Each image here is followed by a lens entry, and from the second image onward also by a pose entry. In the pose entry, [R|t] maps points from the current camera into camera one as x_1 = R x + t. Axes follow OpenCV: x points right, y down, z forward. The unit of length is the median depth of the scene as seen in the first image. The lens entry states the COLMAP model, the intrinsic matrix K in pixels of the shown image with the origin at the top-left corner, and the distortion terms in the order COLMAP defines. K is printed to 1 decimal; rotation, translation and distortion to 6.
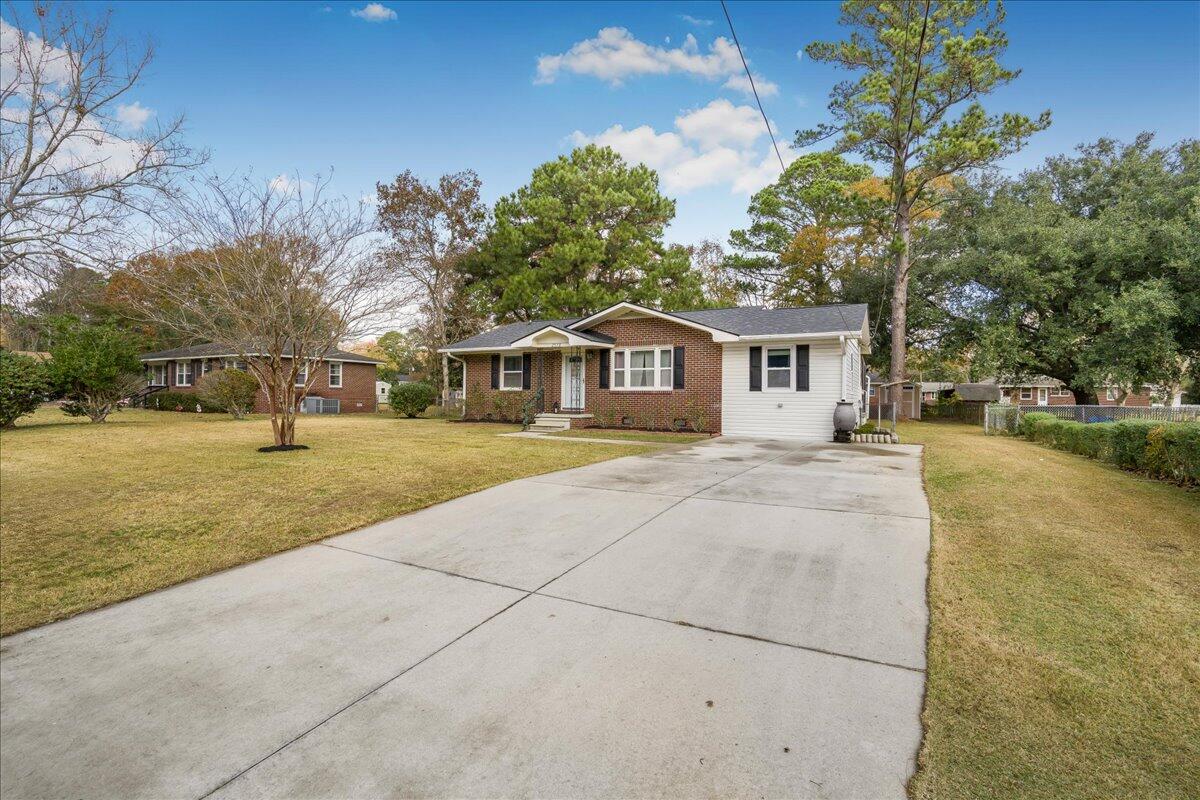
lens RADIAL K [[580.5, 0, 597.8], [0, 580.5, 397.8], [0, 0, 1]] dist [-0.030352, 0.025632]
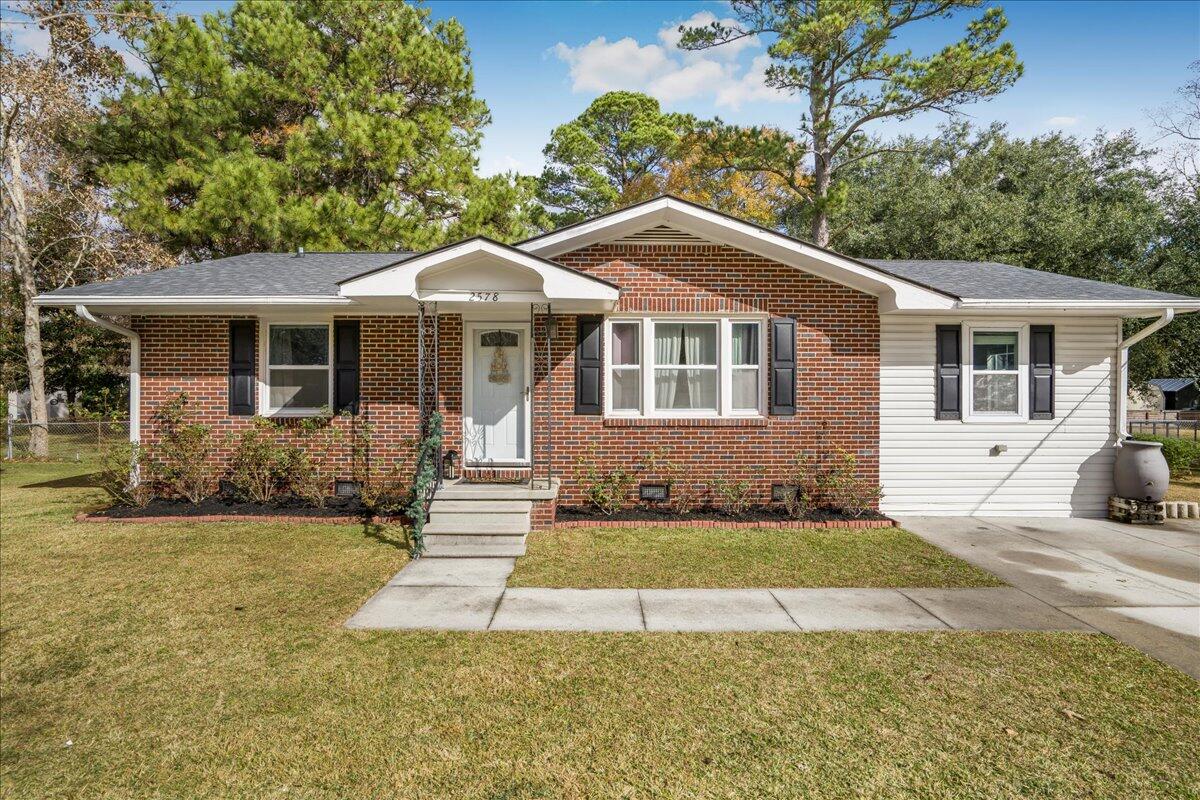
lens RADIAL K [[604.5, 0, 571.0], [0, 604.5, 396.9], [0, 0, 1]] dist [-0.043003, 0.030744]
pose [[0.874278, -0.012239, 0.485272, -0.203877], [0.003746, 0.999822, 0.018468, -0.035675], [-0.485412, -0.014329, 0.874168, 0.643692]]
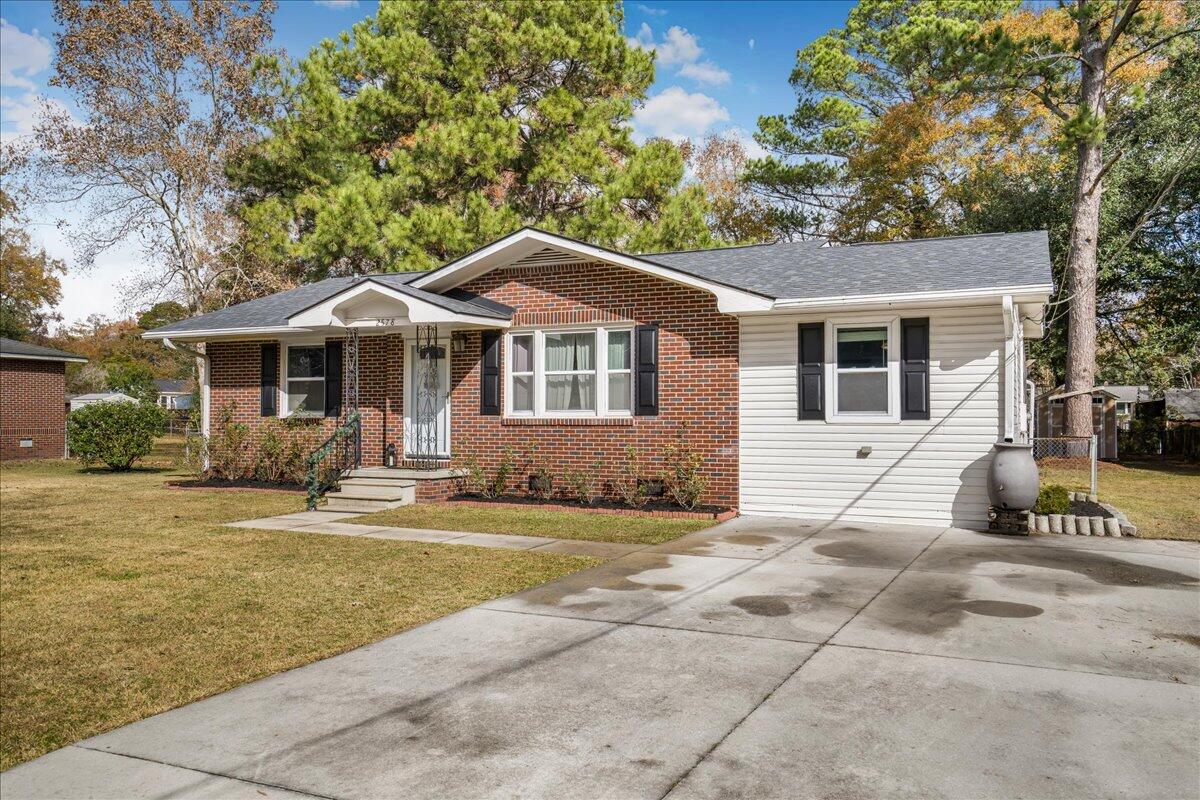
lens RADIAL K [[934.8, 0, 601.0], [0, 934.8, 418.4], [0, 0, 1]] dist [0.079810, 0.003367]
pose [[0.998314, -0.008698, 0.057396, 0.056237], [0.008363, 0.999947, 0.006065, -0.016714], [-0.057446, -0.005575, 0.998333, 0.237245]]
